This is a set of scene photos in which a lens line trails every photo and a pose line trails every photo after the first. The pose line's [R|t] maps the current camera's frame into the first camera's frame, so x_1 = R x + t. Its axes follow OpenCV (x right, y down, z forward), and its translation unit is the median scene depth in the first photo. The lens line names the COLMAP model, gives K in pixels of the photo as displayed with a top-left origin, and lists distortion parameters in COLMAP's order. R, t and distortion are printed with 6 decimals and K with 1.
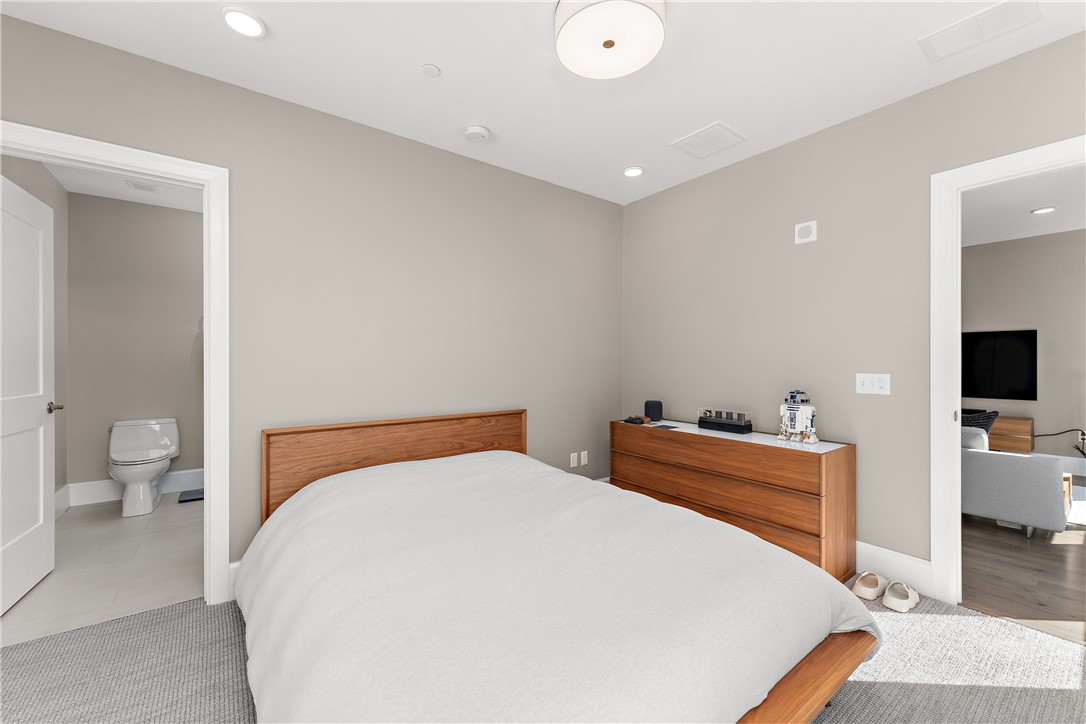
lens RADIAL K [[441.0, 0, 540.3], [0, 441.0, 362.0], [0, 0, 1]] dist [-0.001162, -0.000127]
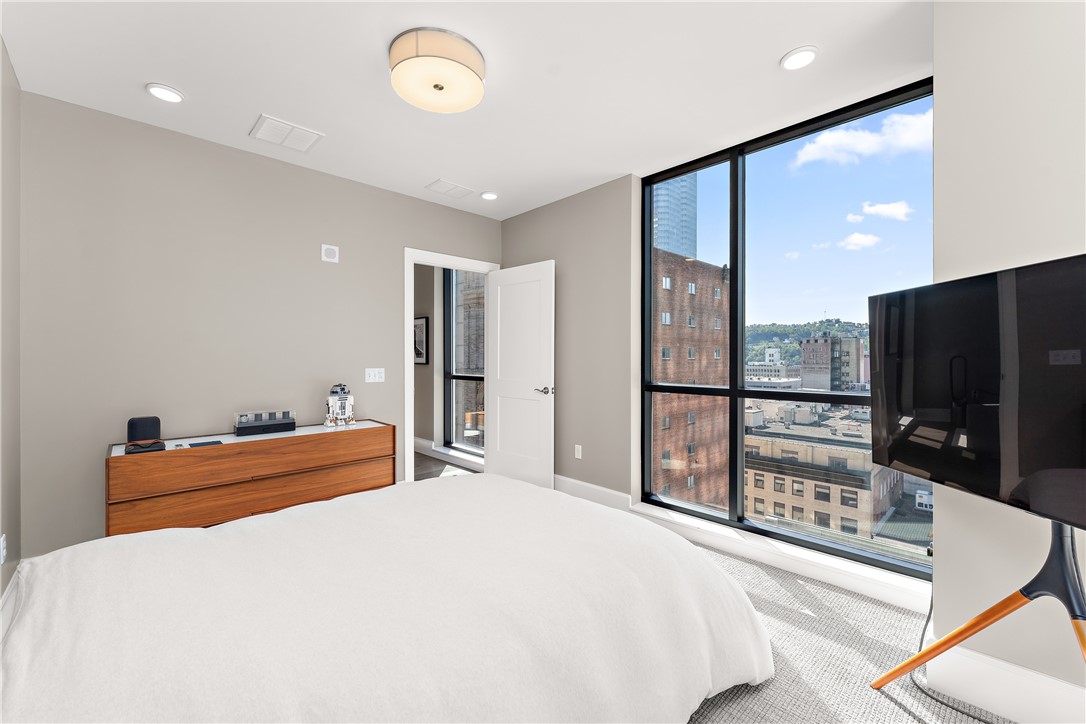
lens RADIAL K [[432.9, 0, 543.0], [0, 432.9, 362.0], [0, 0, 1]] dist [-0.001316, -0.000156]
pose [[-0.116499, -0.015435, 0.993071, -0.649625], [0.003657, 0.999866, 0.015969, -0.012749], [-0.993184, 0.005492, -0.116427, 0.556544]]
